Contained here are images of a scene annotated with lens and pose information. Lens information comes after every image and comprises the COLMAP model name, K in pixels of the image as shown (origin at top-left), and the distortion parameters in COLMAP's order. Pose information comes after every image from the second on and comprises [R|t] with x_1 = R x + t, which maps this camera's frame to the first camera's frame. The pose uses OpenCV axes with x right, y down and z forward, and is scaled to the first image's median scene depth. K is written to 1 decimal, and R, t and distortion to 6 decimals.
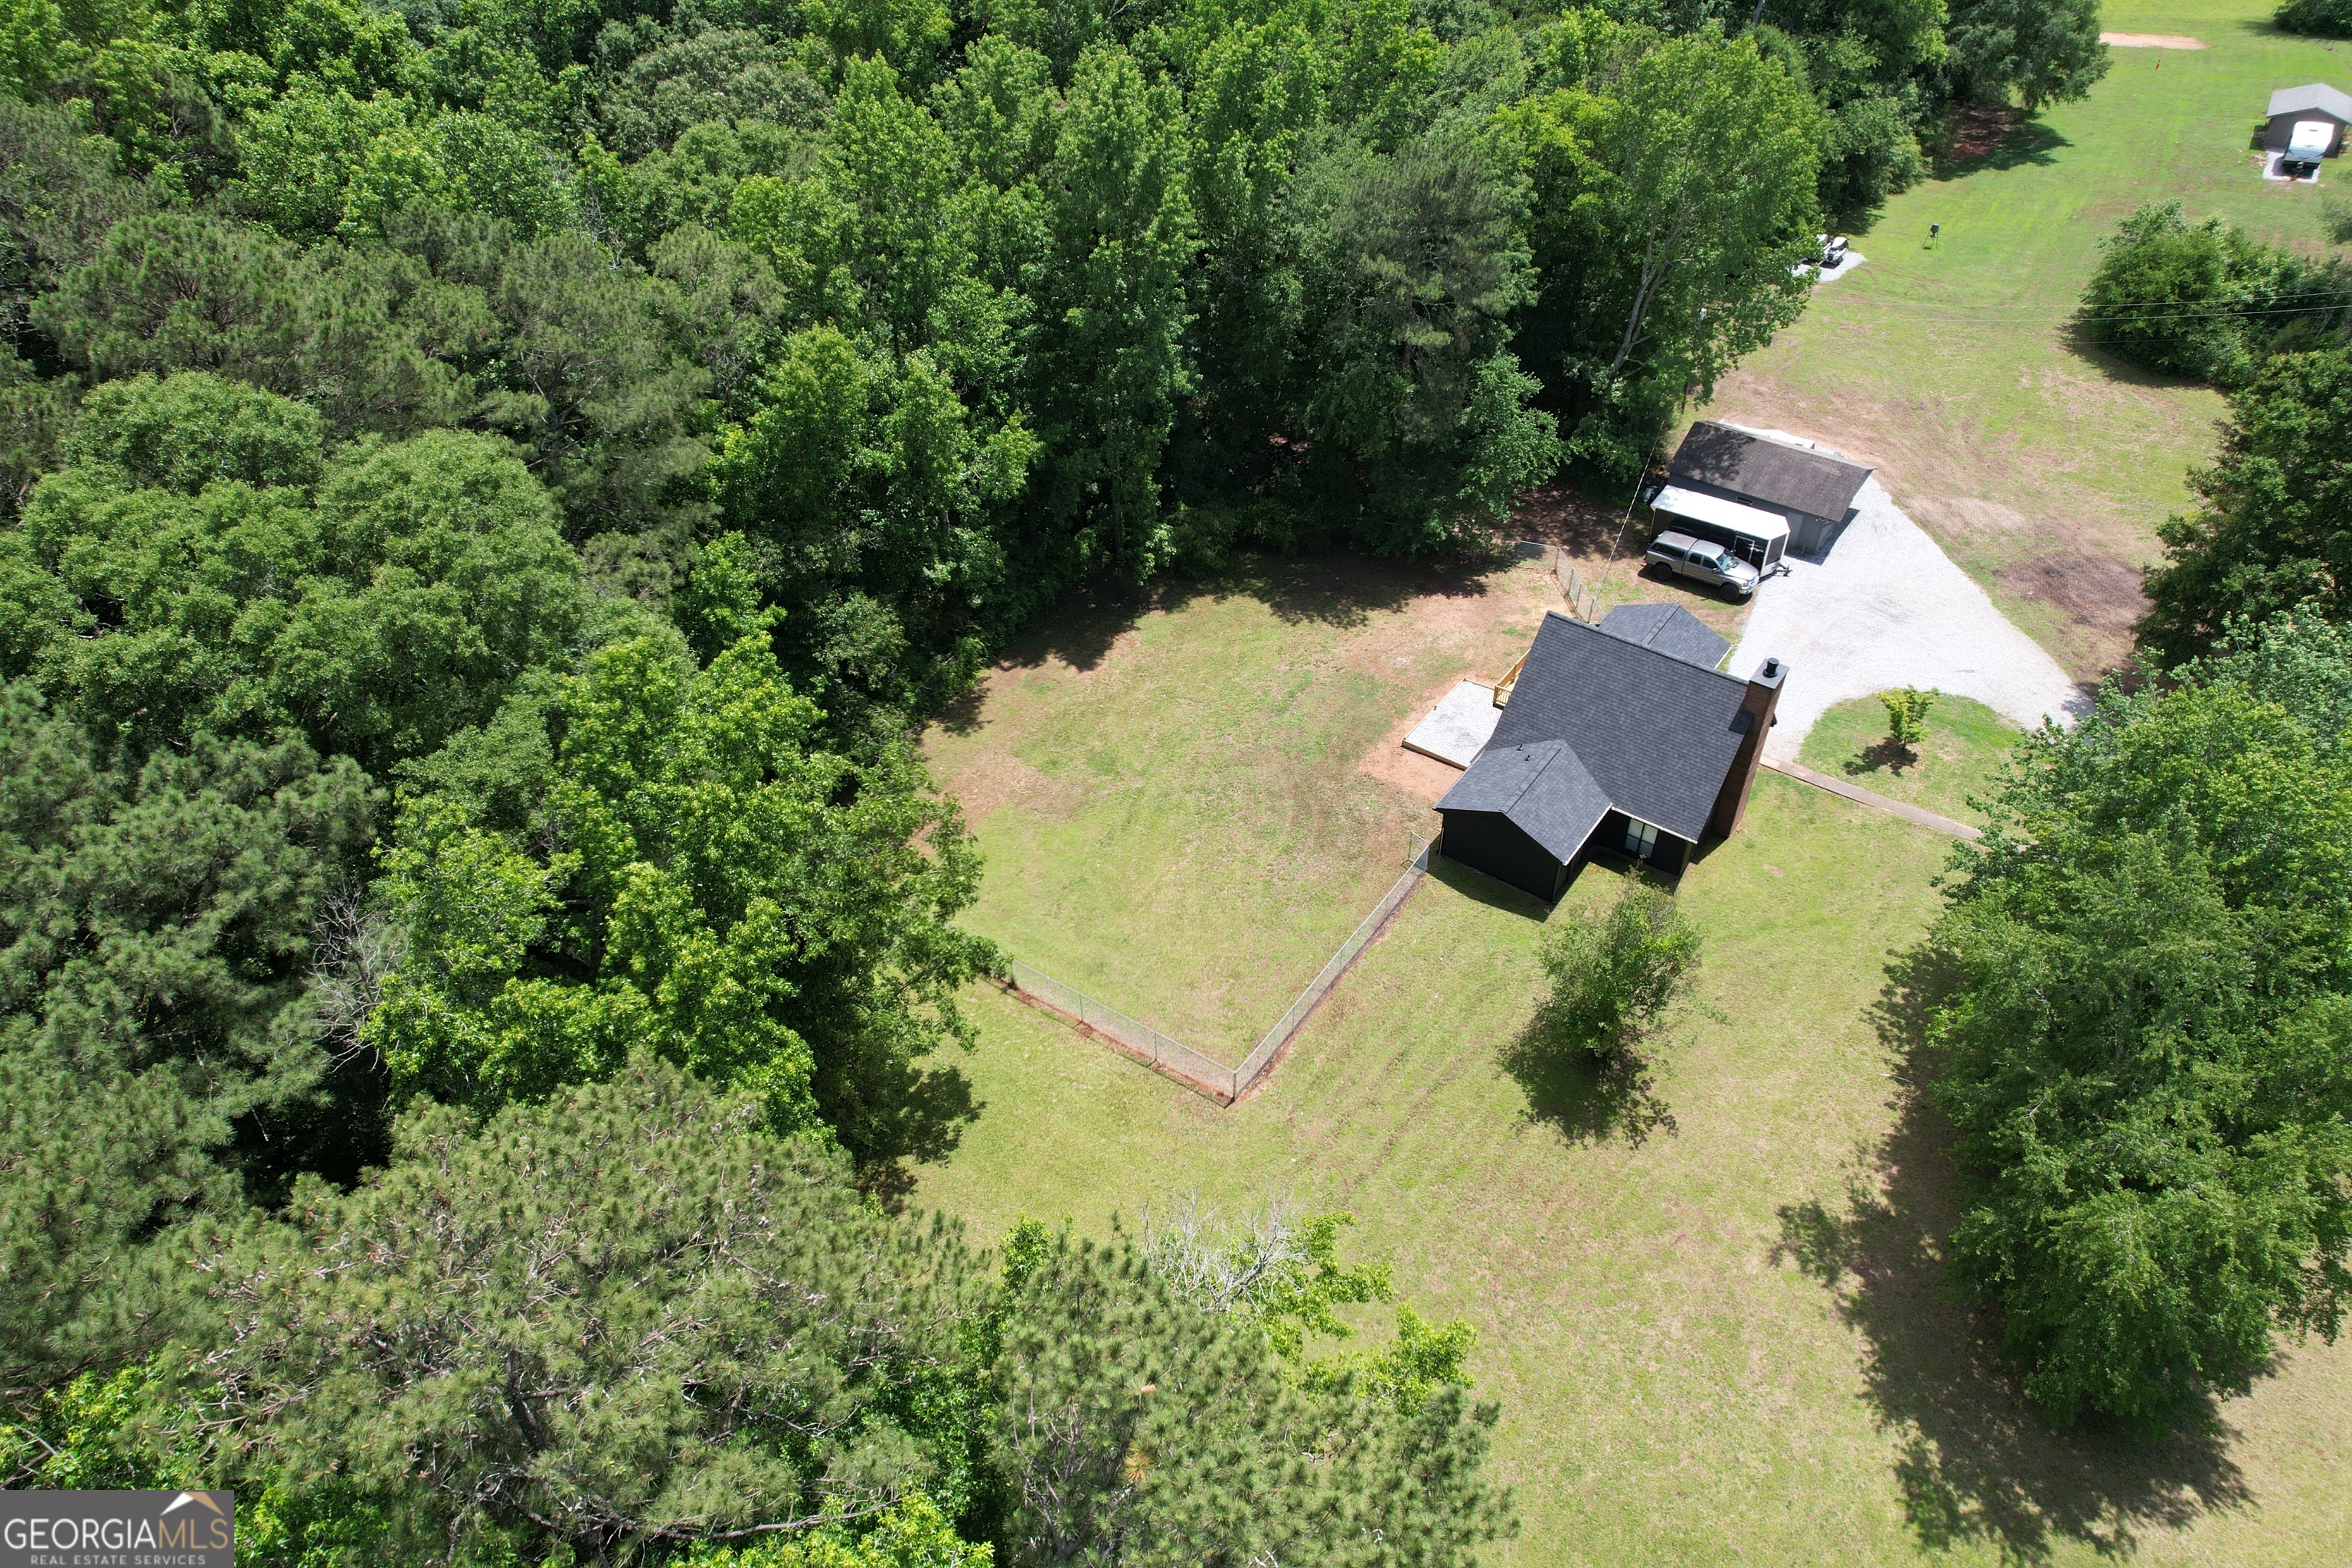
lens RADIAL K [[1491.0, 0, 1180.1], [0, 1491.0, 786.8], [0, 0, 1]] dist [-0.078846, 0.069630]
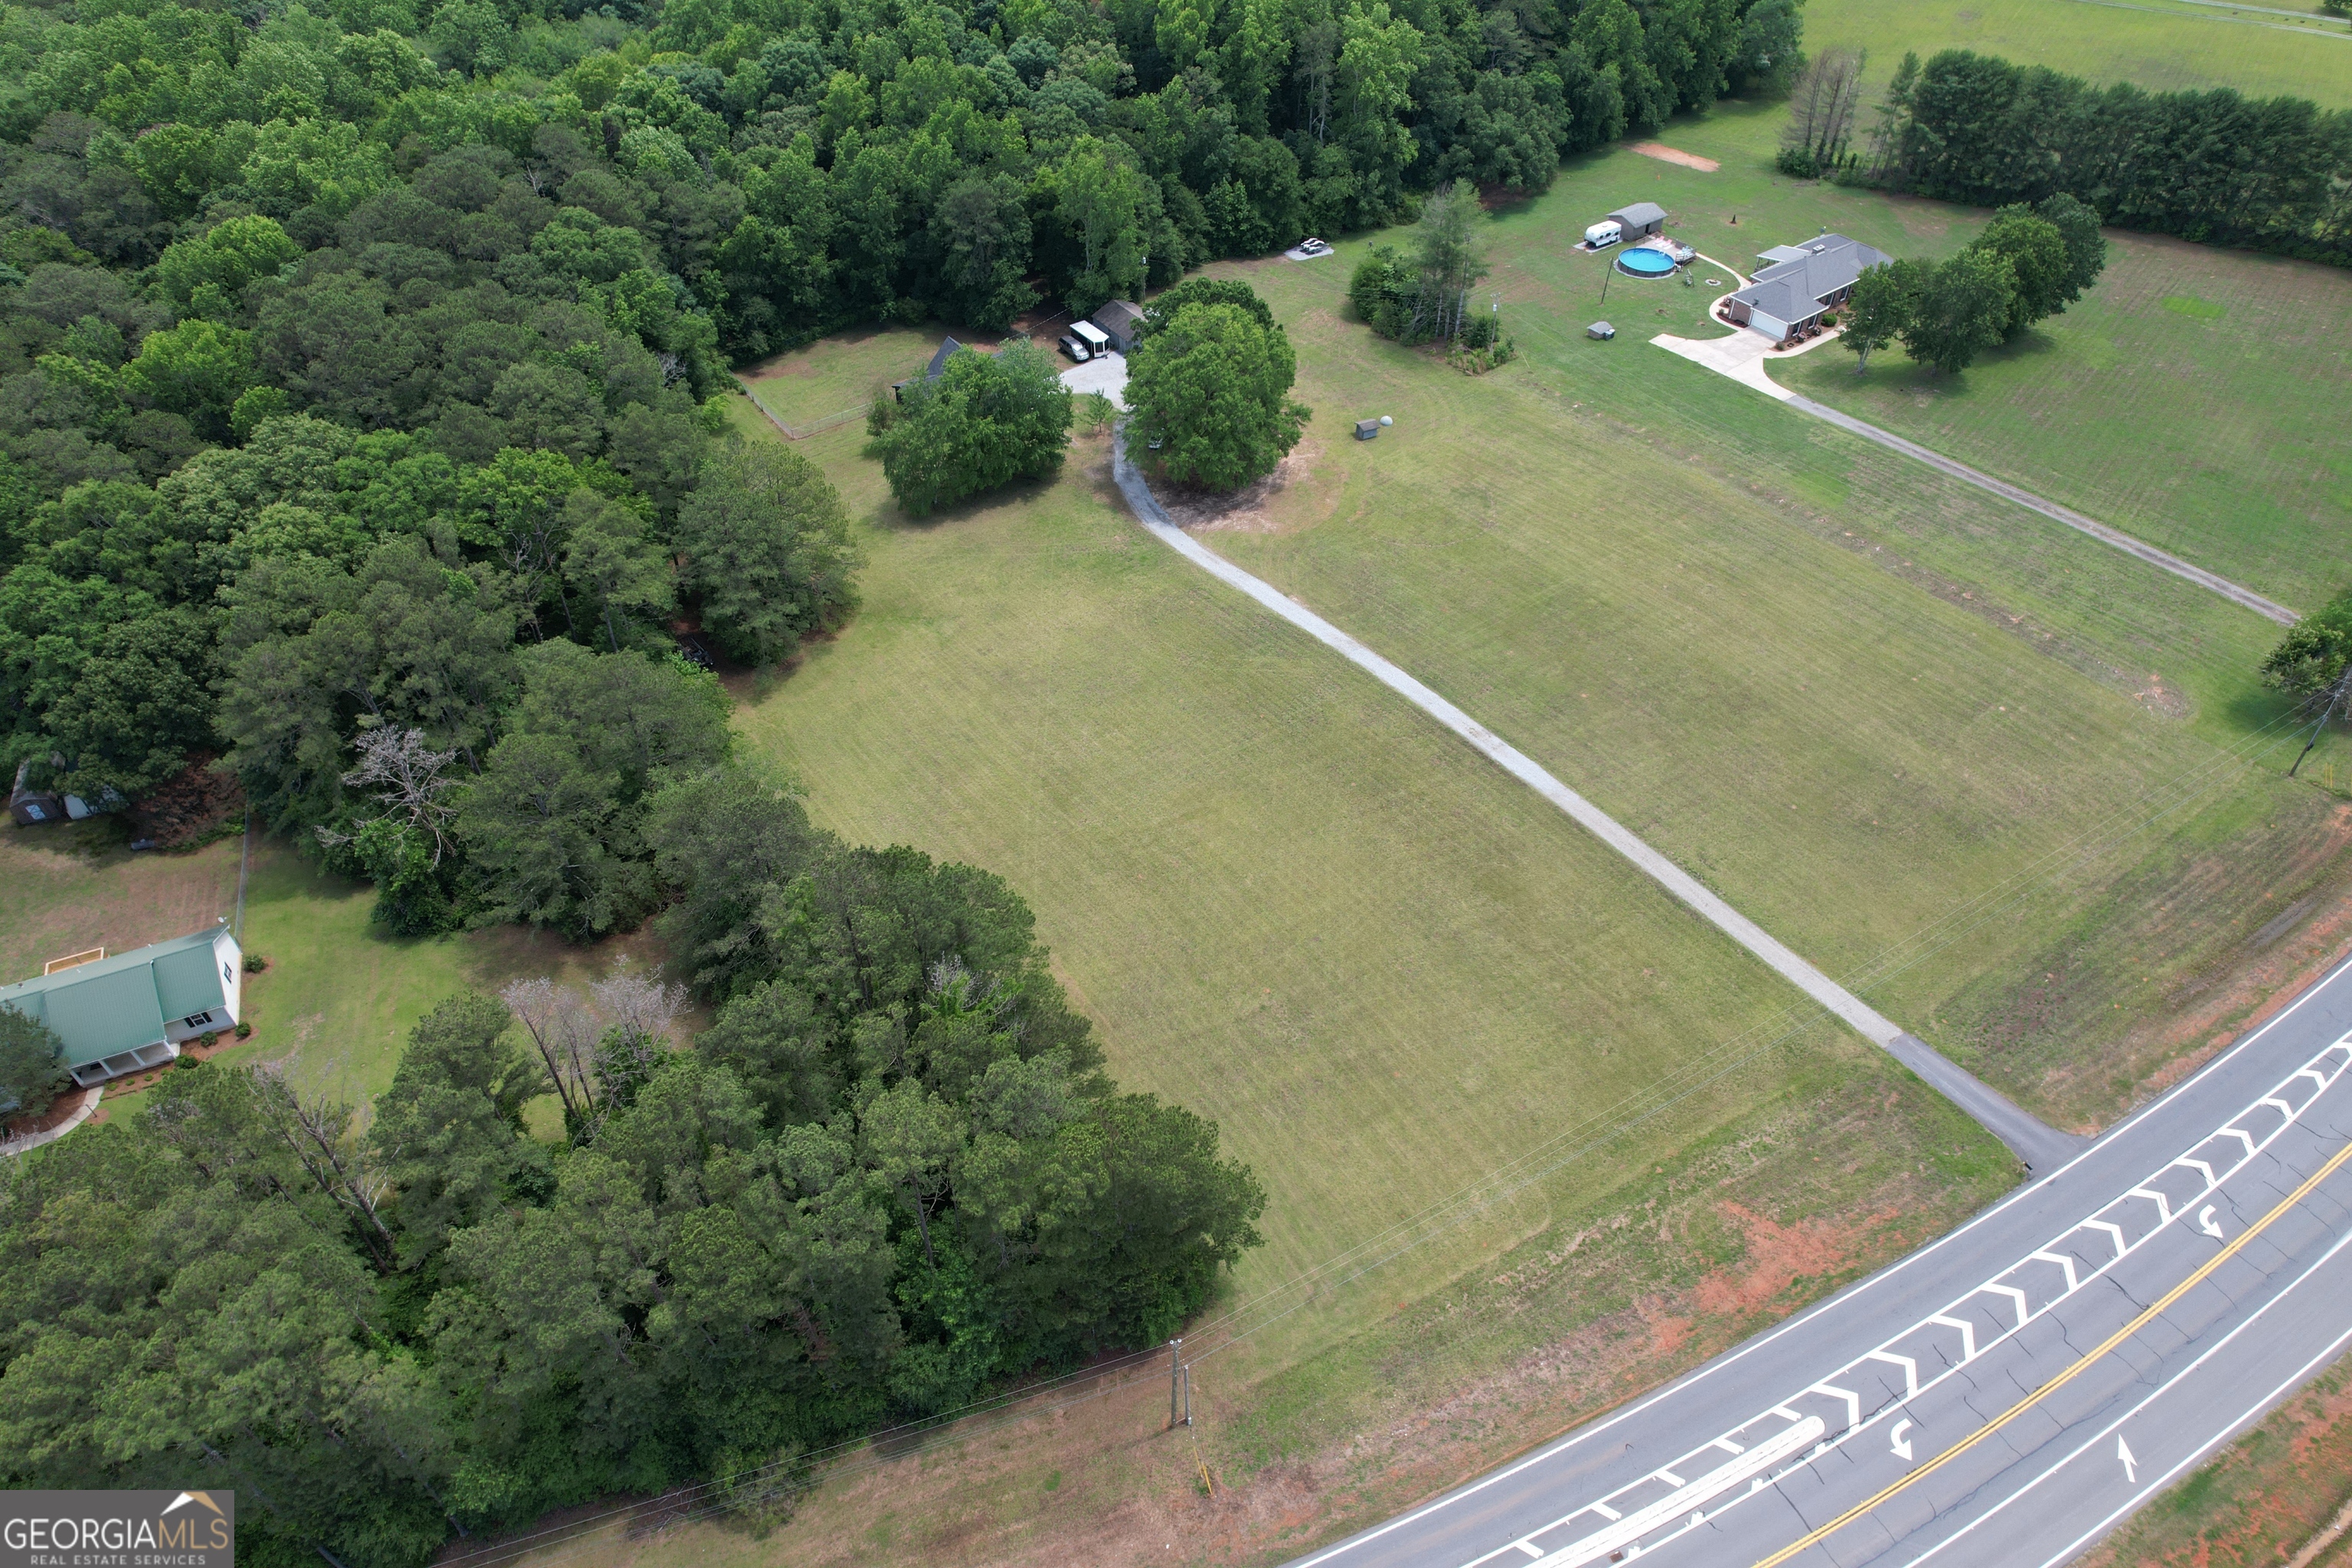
lens RADIAL K [[1493.4, 0, 1178.3], [0, 1493.4, 778.8], [0, 0, 1]] dist [-0.079782, 0.074183]
pose [[0.938627, 0.243420, -0.244388, 1.612163], [-0.229635, 0.969658, 0.083853, 0.394646], [0.257385, -0.022587, 0.966045, -1.841044]]
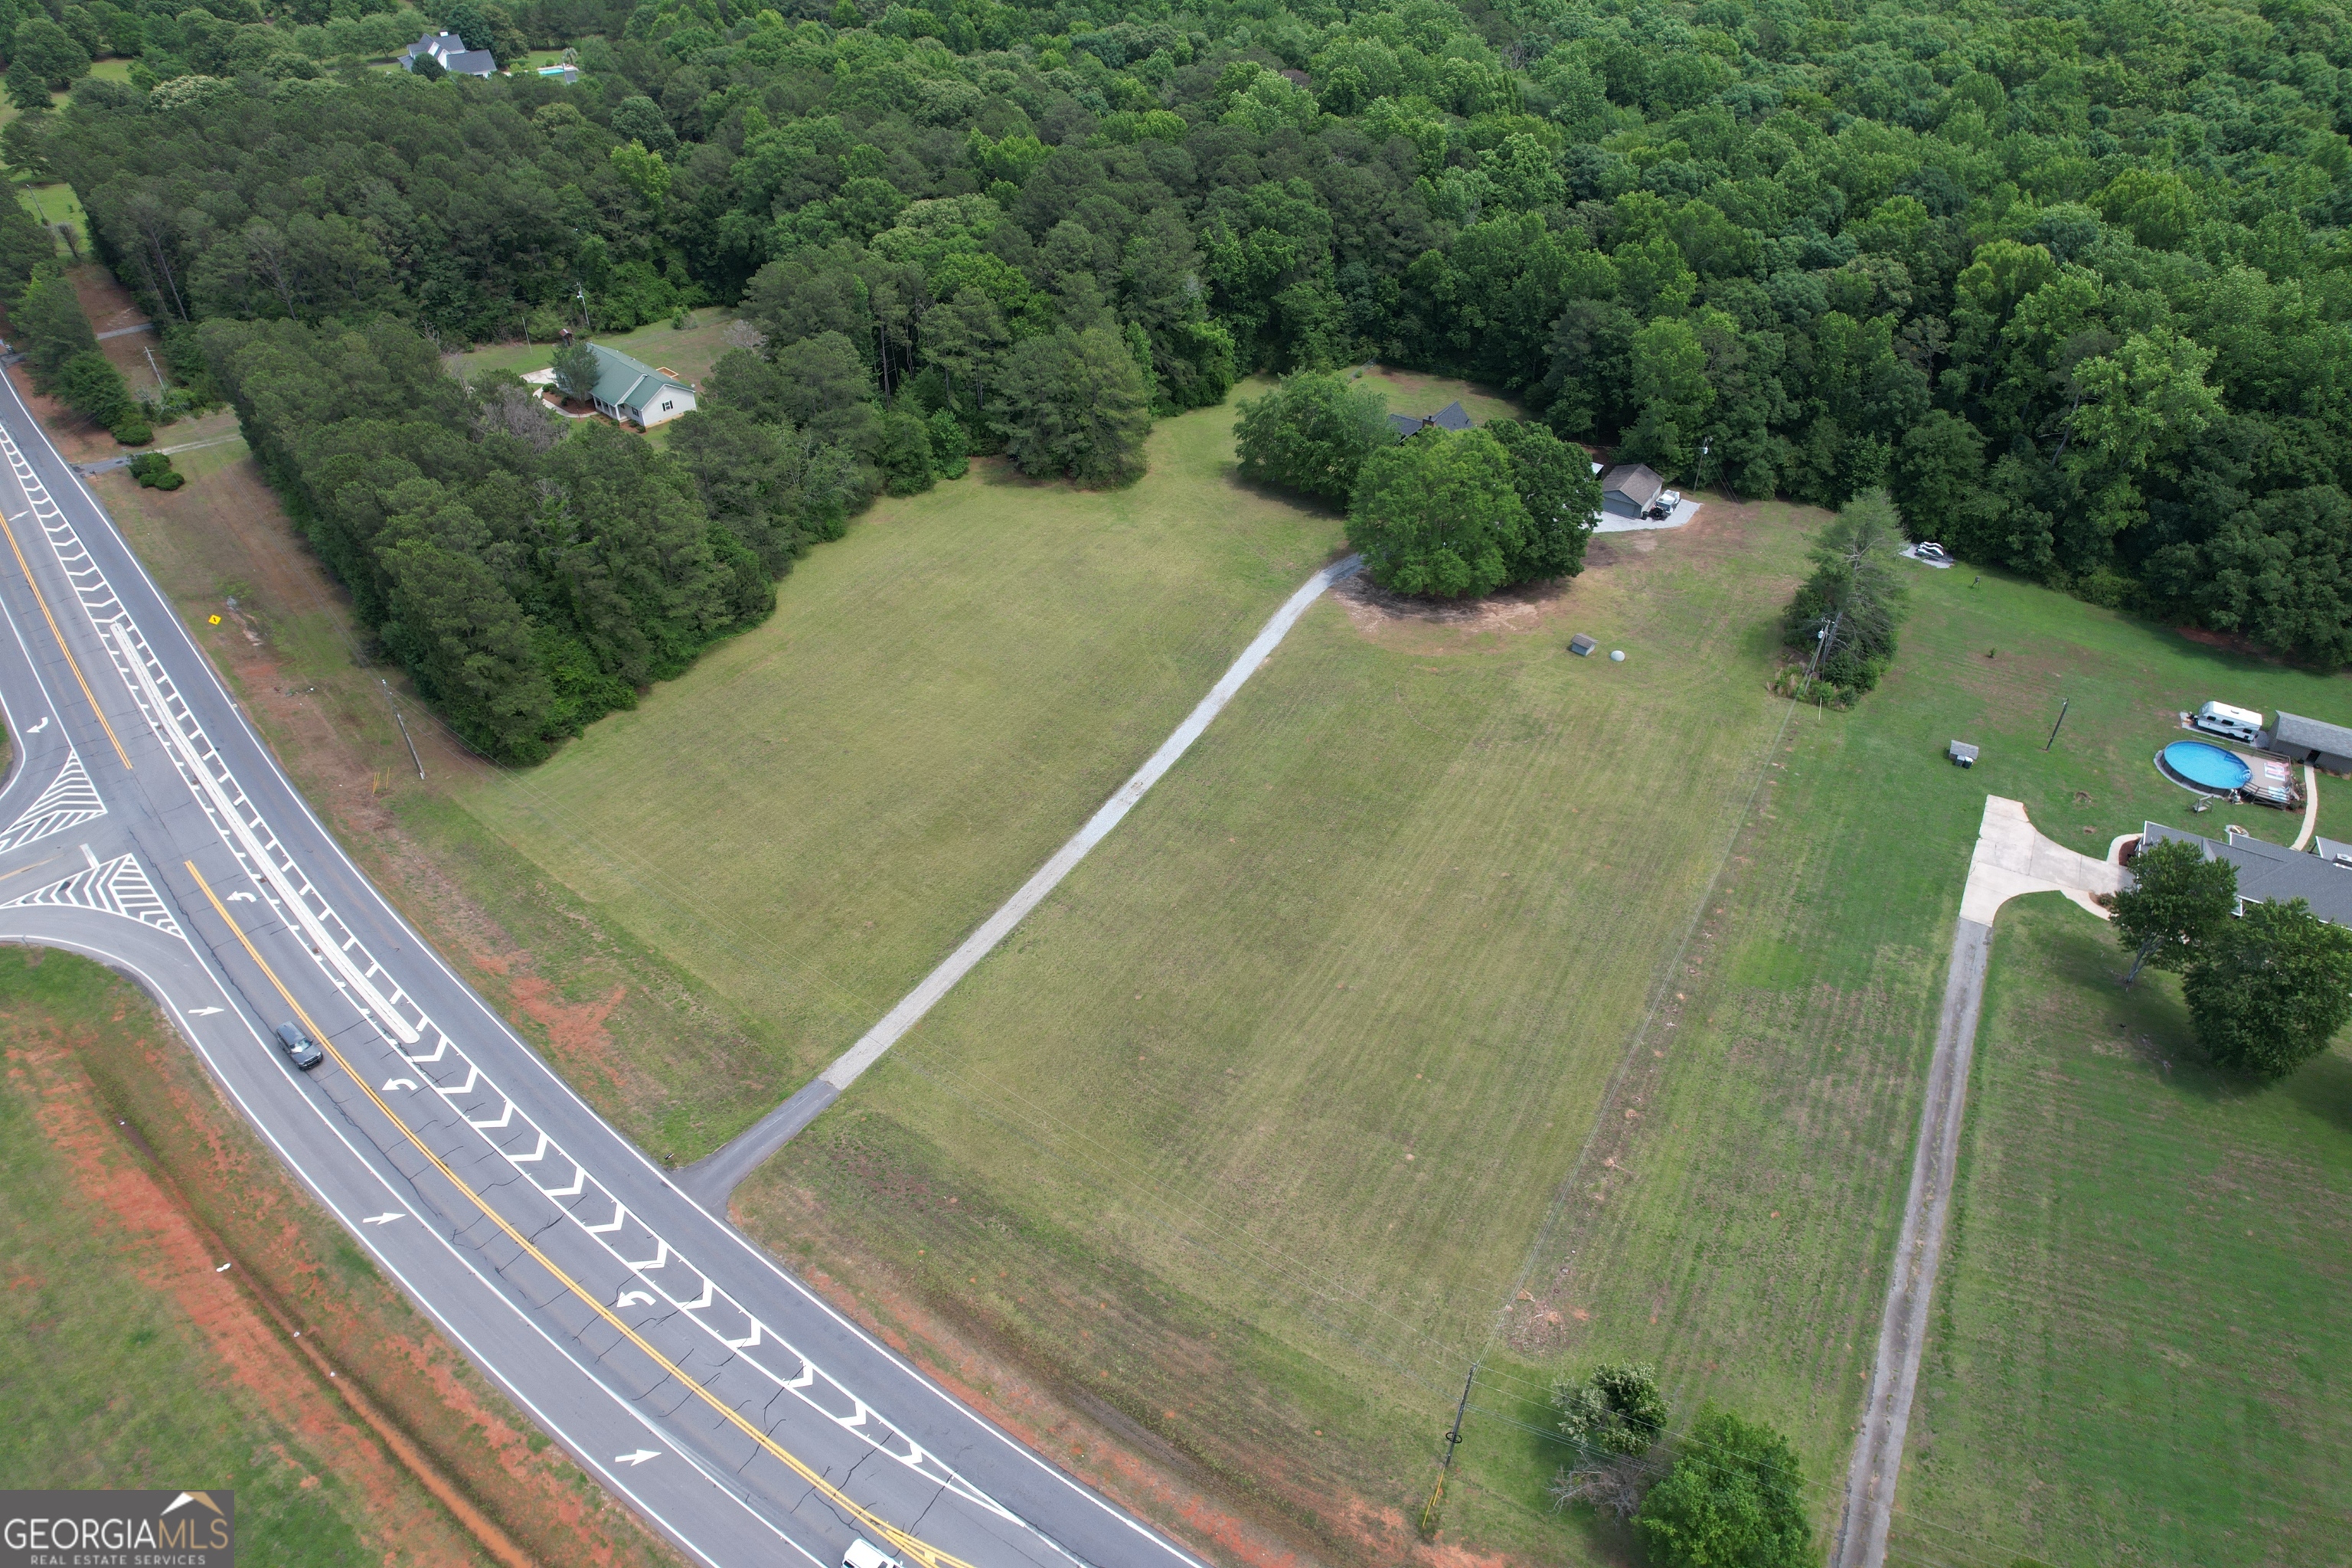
lens RADIAL K [[1493.4, 0, 1178.3], [0, 1493.4, 778.8], [0, 0, 1]] dist [-0.079782, 0.074183]
pose [[0.054177, 0.636419, -0.769438, 3.261284], [-0.652362, 0.605943, 0.455255, -0.699013], [0.755969, 0.477288, 0.448004, -0.597967]]
